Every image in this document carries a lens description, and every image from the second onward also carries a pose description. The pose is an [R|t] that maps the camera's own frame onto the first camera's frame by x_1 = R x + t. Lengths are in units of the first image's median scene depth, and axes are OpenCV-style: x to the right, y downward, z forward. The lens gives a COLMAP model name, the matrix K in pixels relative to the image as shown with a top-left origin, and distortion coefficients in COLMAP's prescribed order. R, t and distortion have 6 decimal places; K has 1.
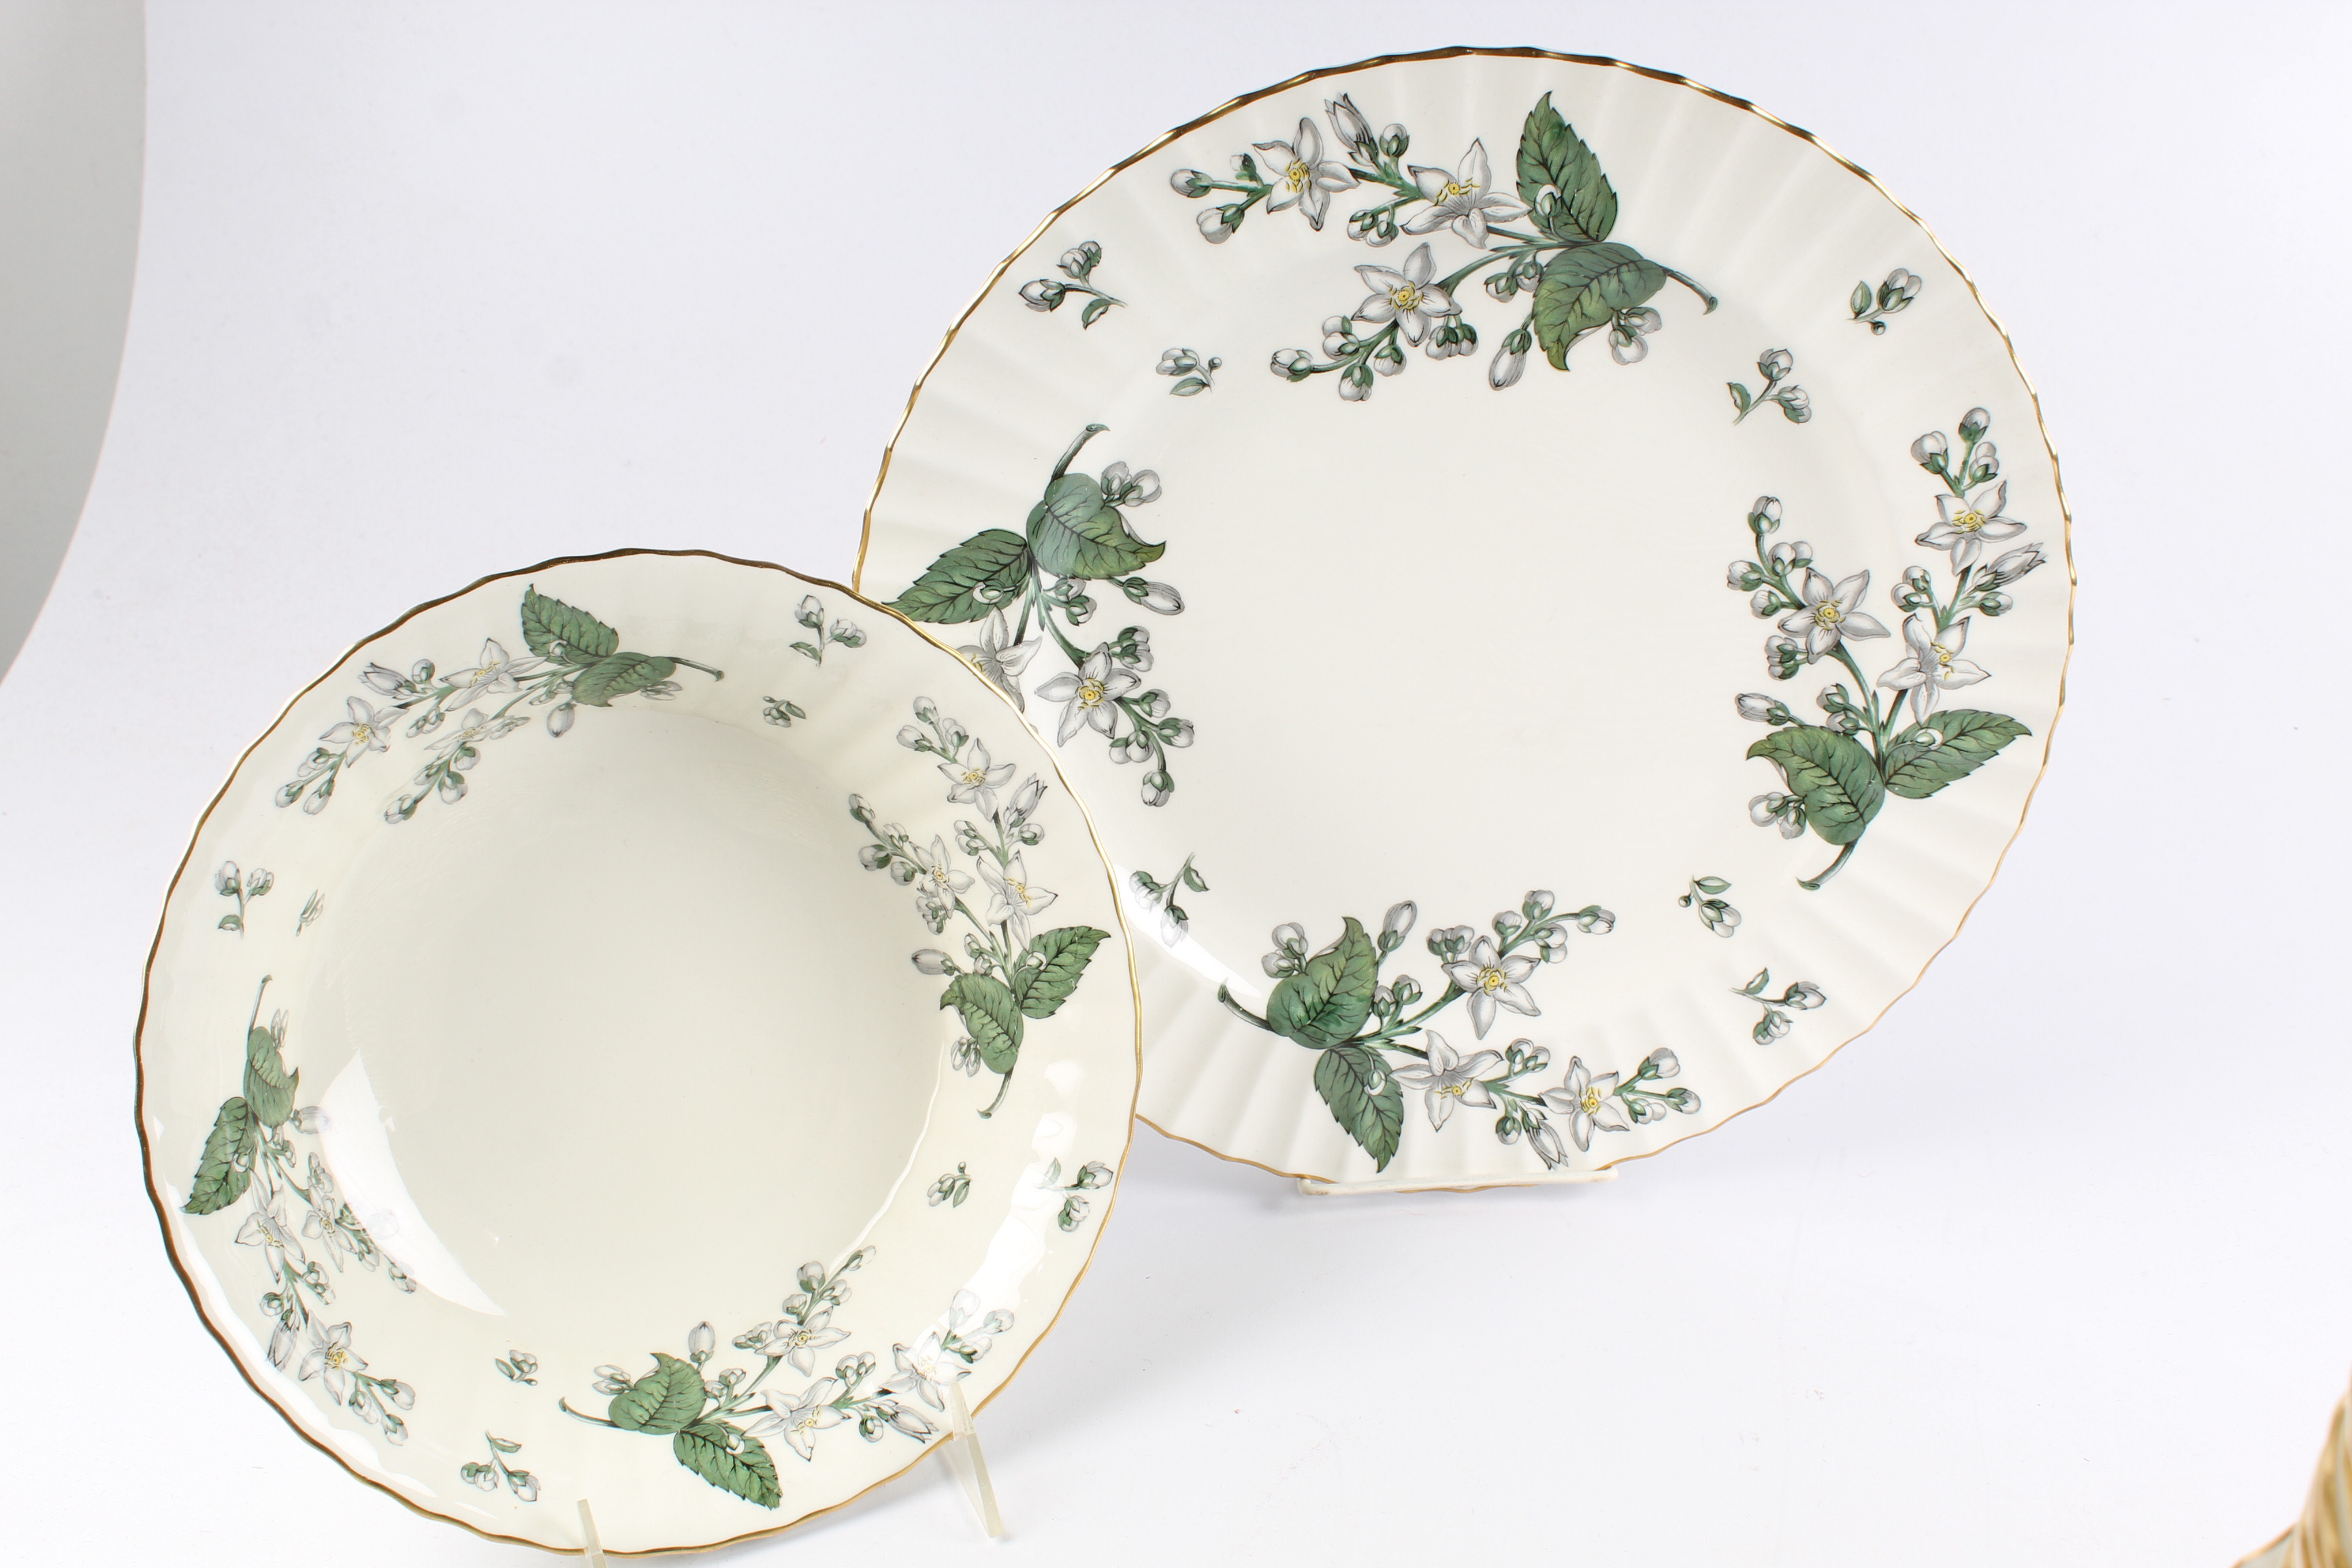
lens RADIAL K [[2715.6, 0, 1196.8], [0, 2715.6, 740.4], [0, 0, 1]] dist [-0.073609, 0.000000]
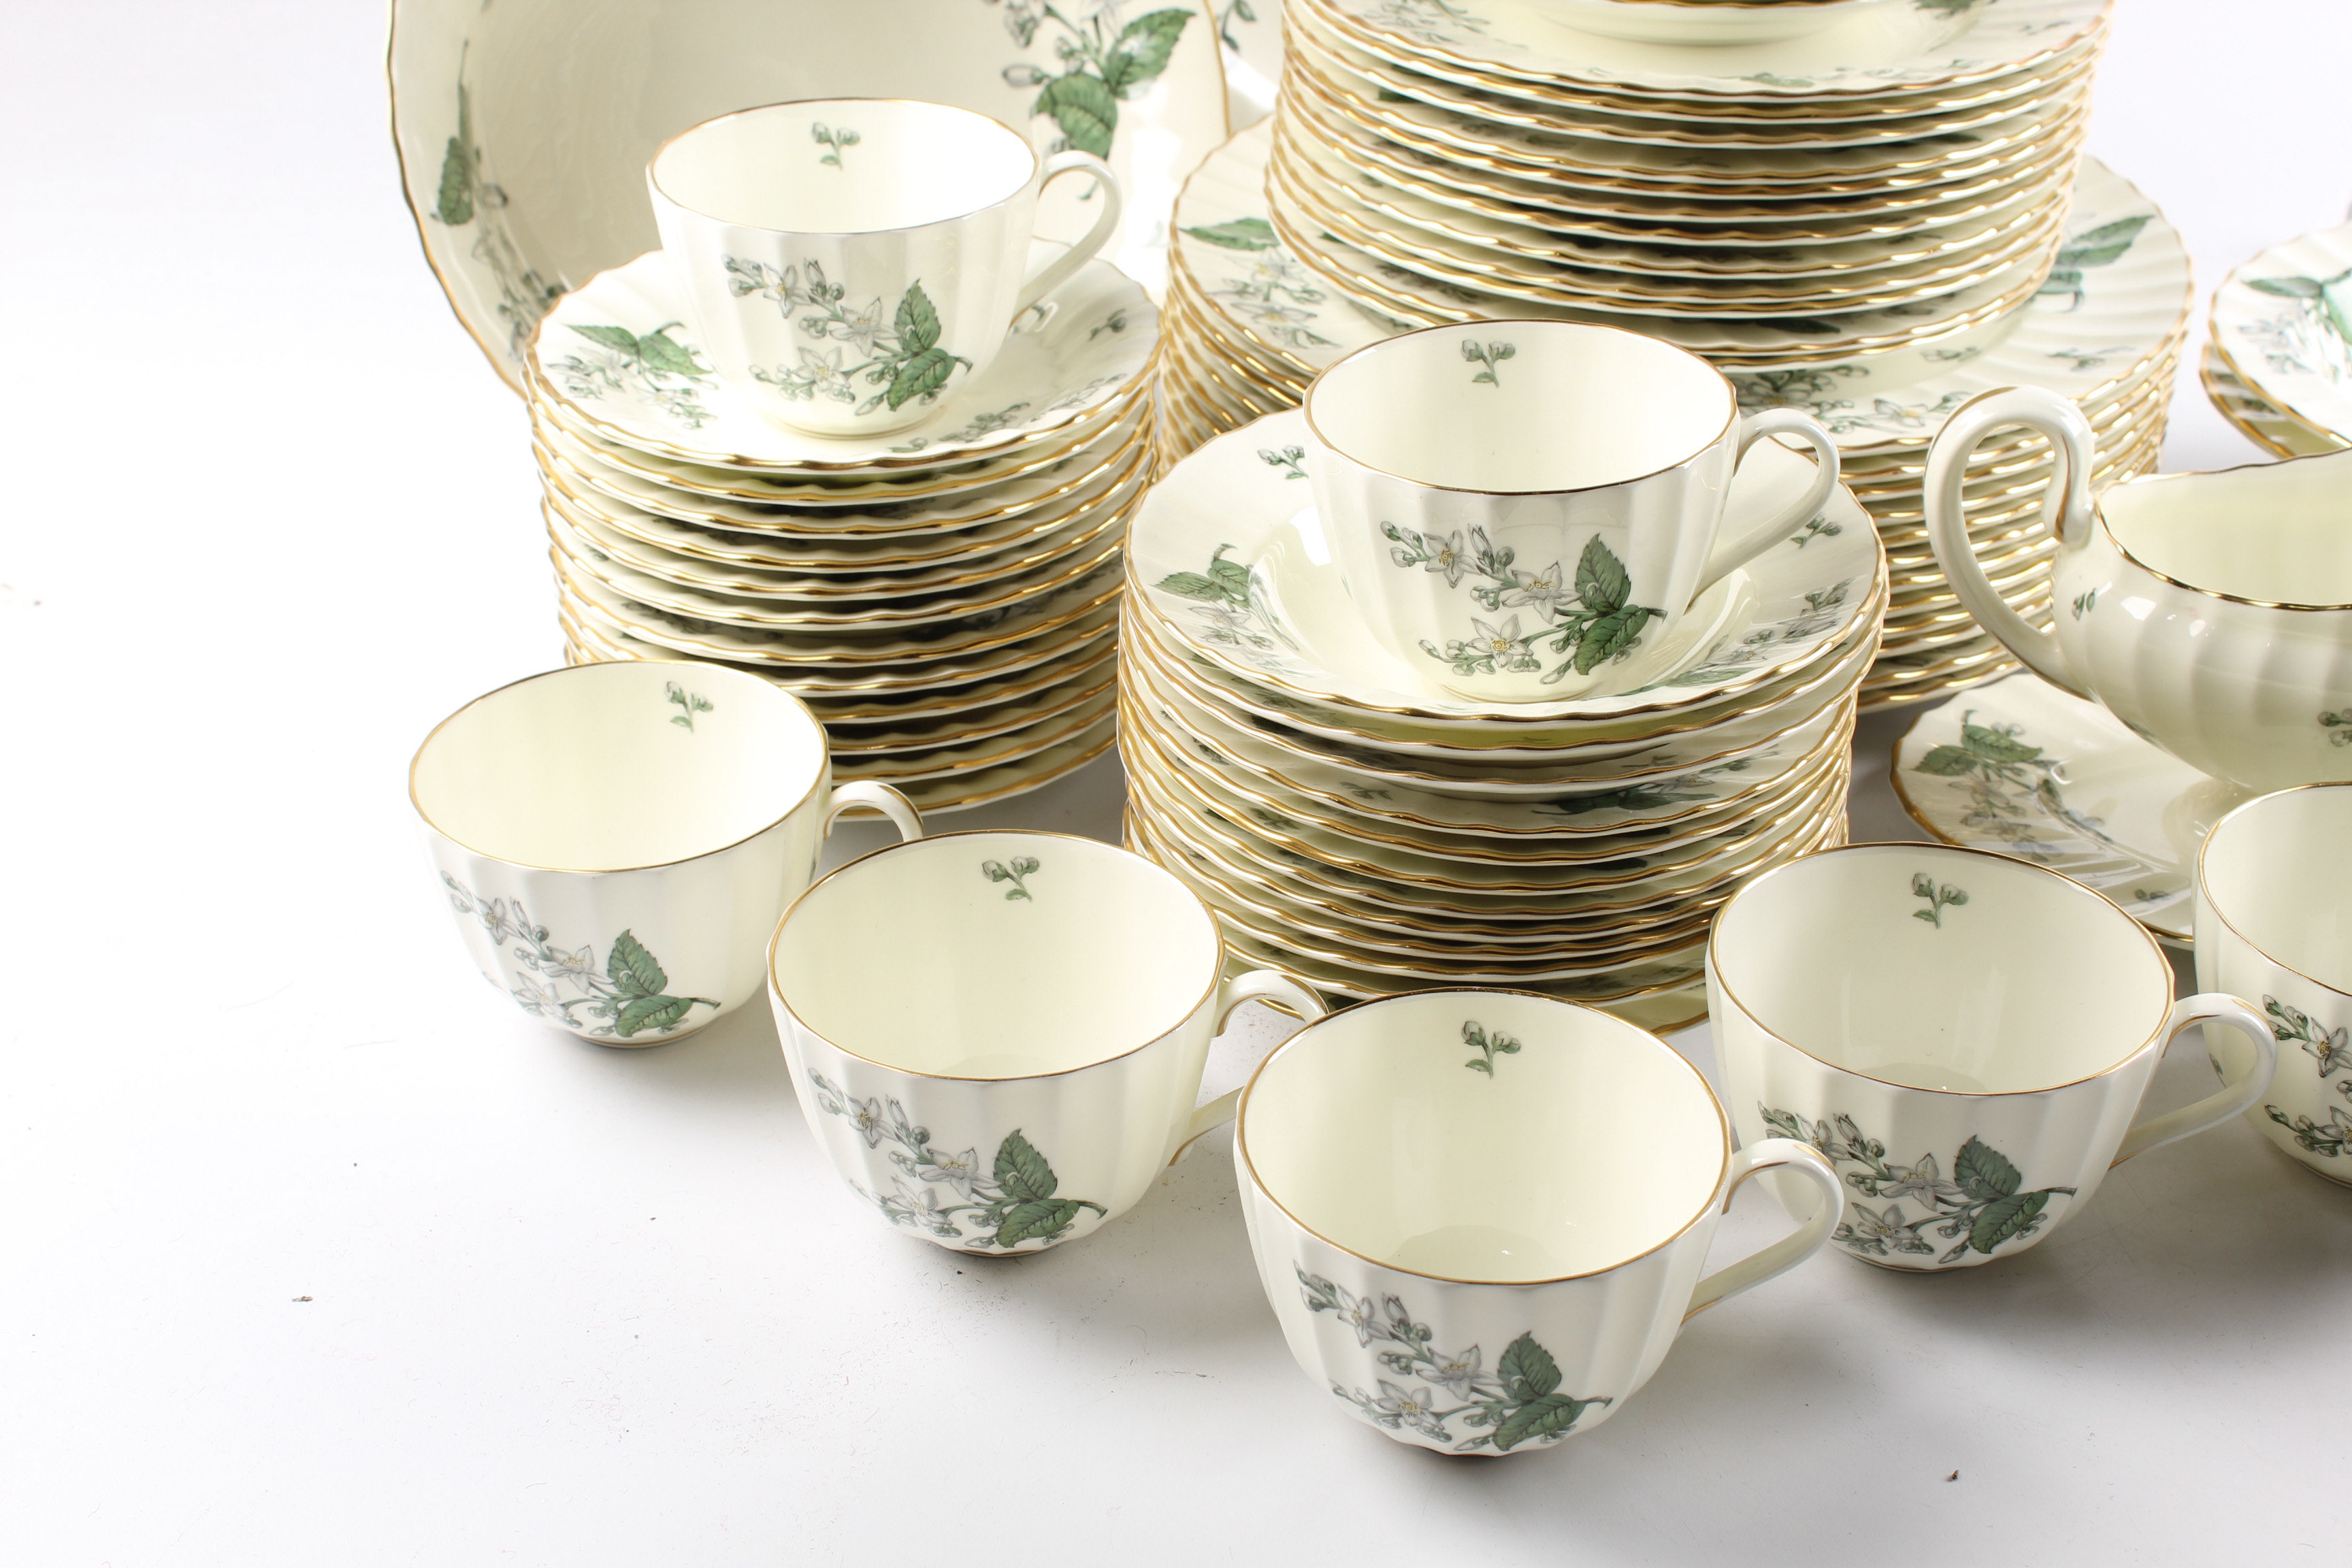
lens RADIAL K [[3541.7, 0, 1218.2], [0, 3541.7, 752.6], [0, 0, 1]] dist [-0.039271, 0.000000]
pose [[0.992858, -0.063906, 0.100745, -0.188195], [0.060429, 0.997479, 0.037200, 0.320026], [-0.102868, -0.030846, 0.994217, -0.455437]]
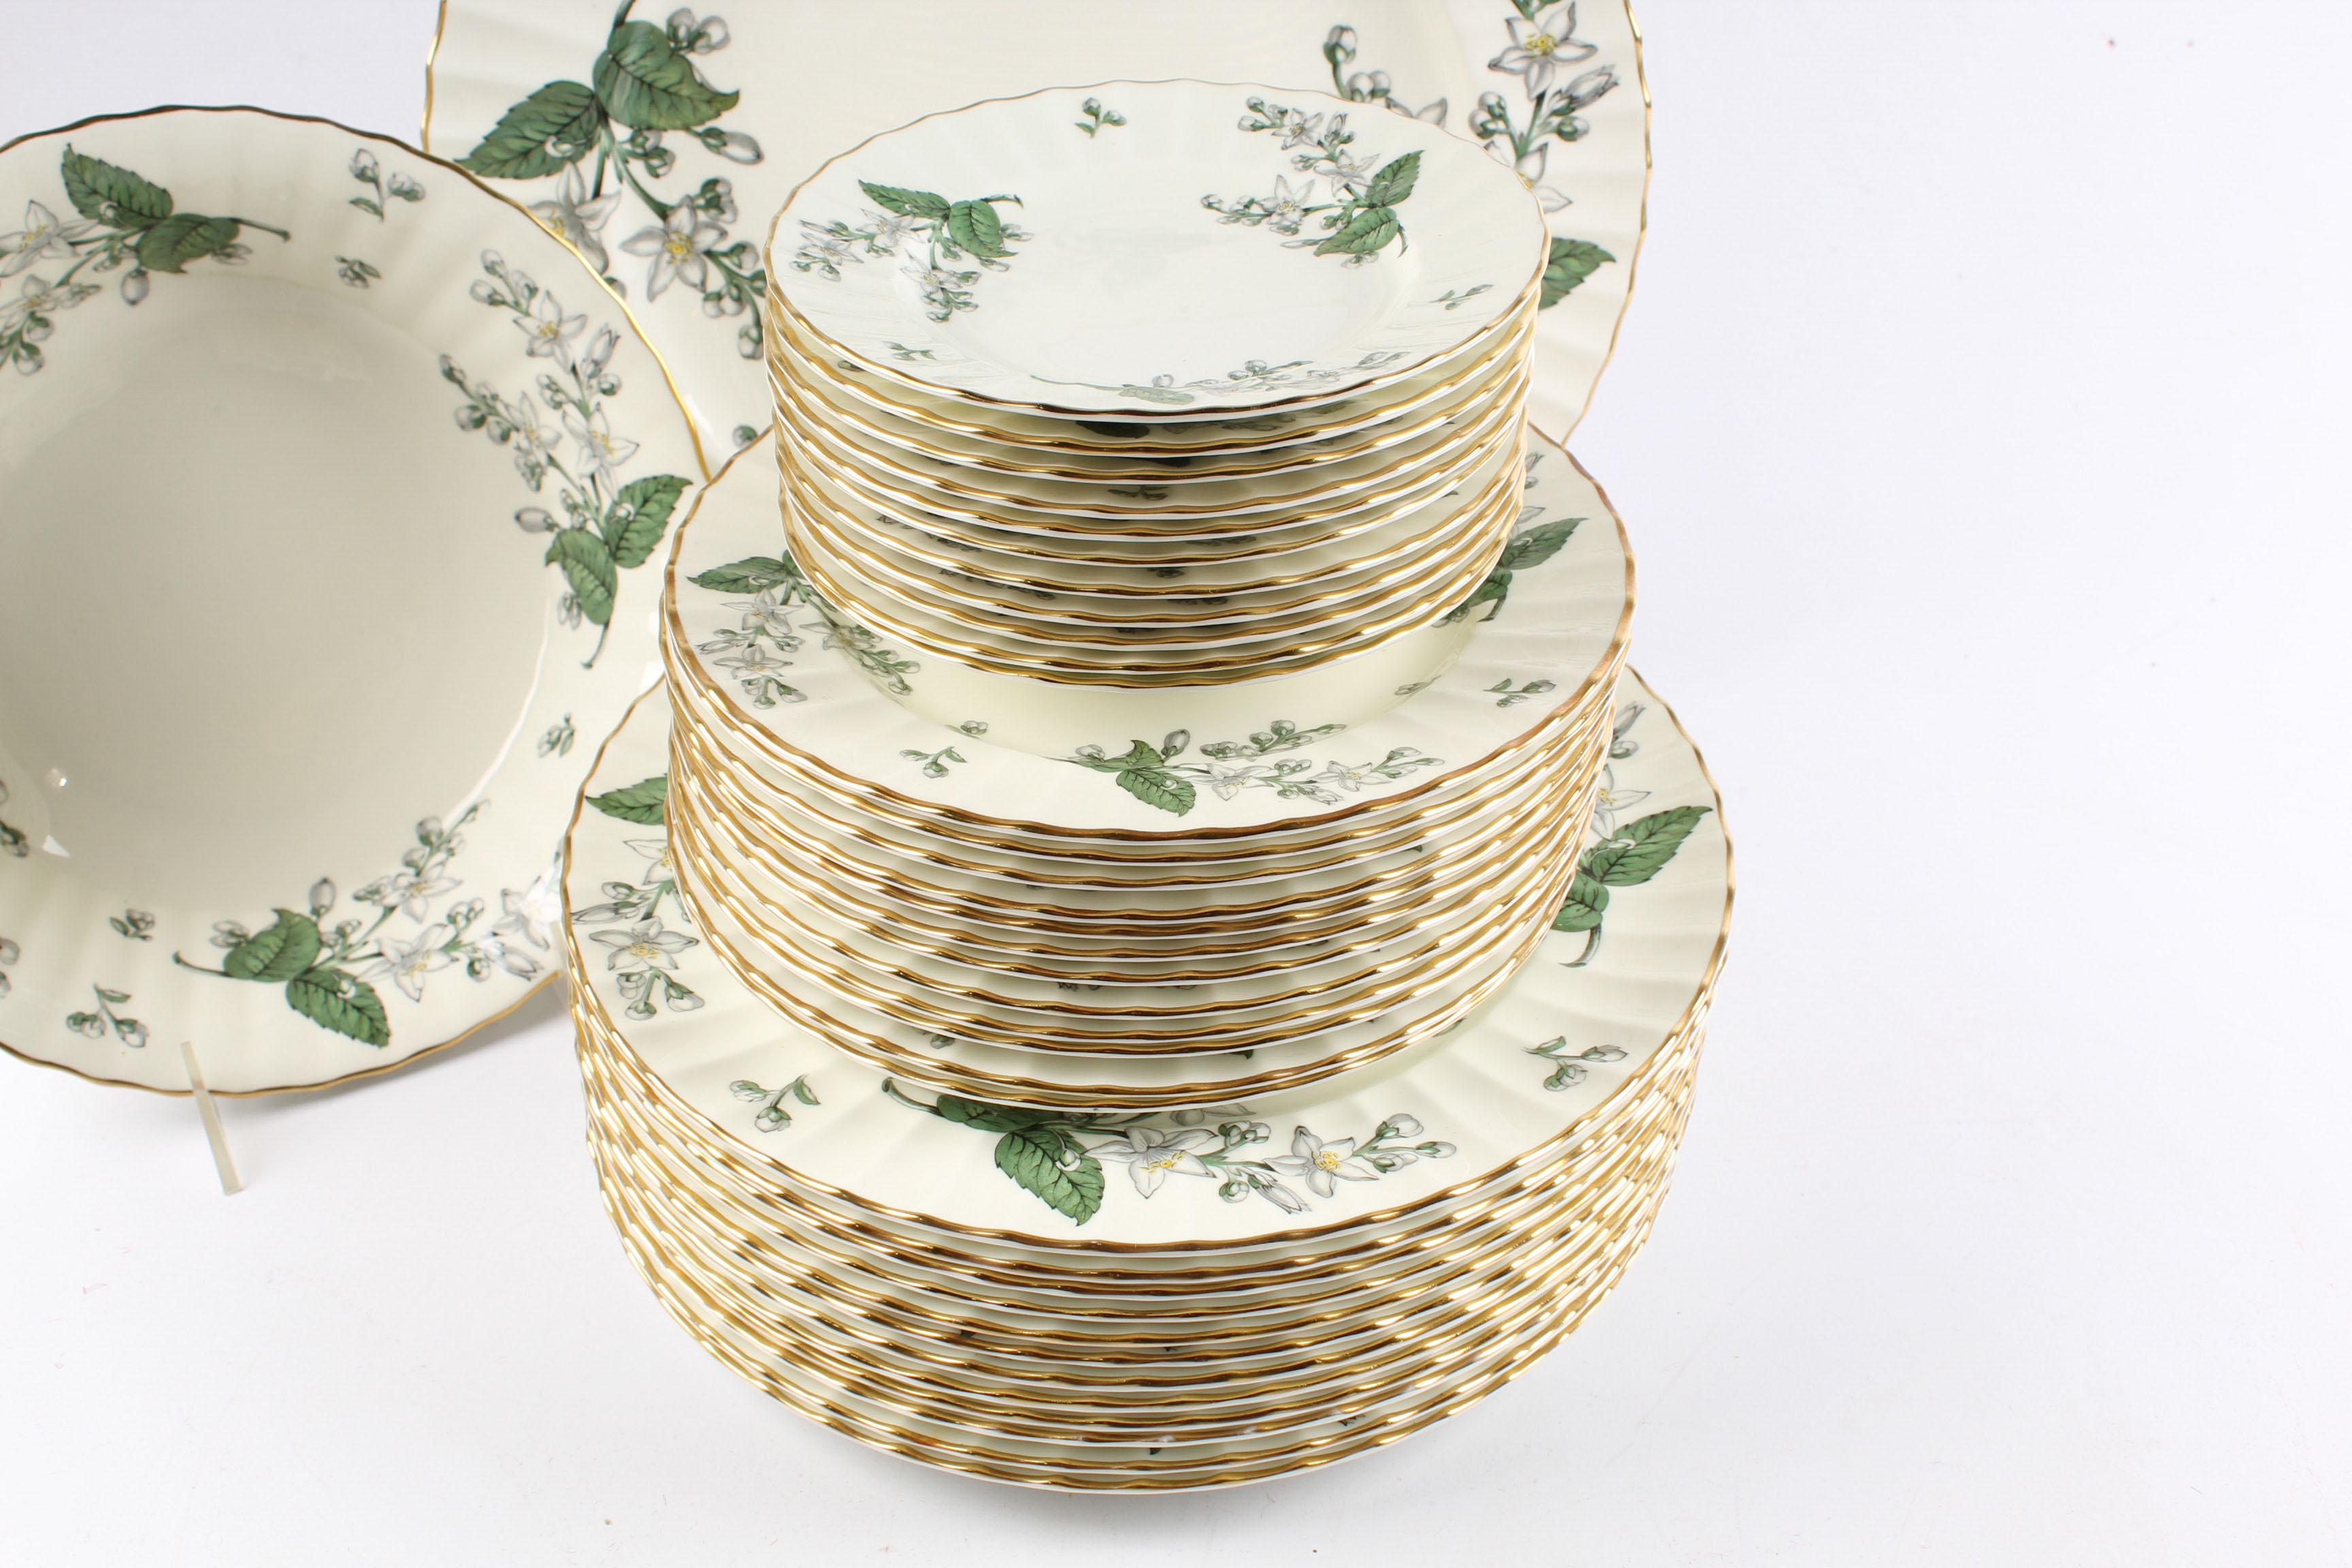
lens RADIAL K [[2715.6, 0, 1212.8], [0, 2715.6, 723.4], [0, 0, 1]] dist [-0.073609, 0.000000]
pose [[0.998717, -0.035146, 0.036451, 0.121457], [0.030330, 0.991675, 0.125144, 0.040199], [-0.040546, -0.123878, 0.991469, -0.020980]]
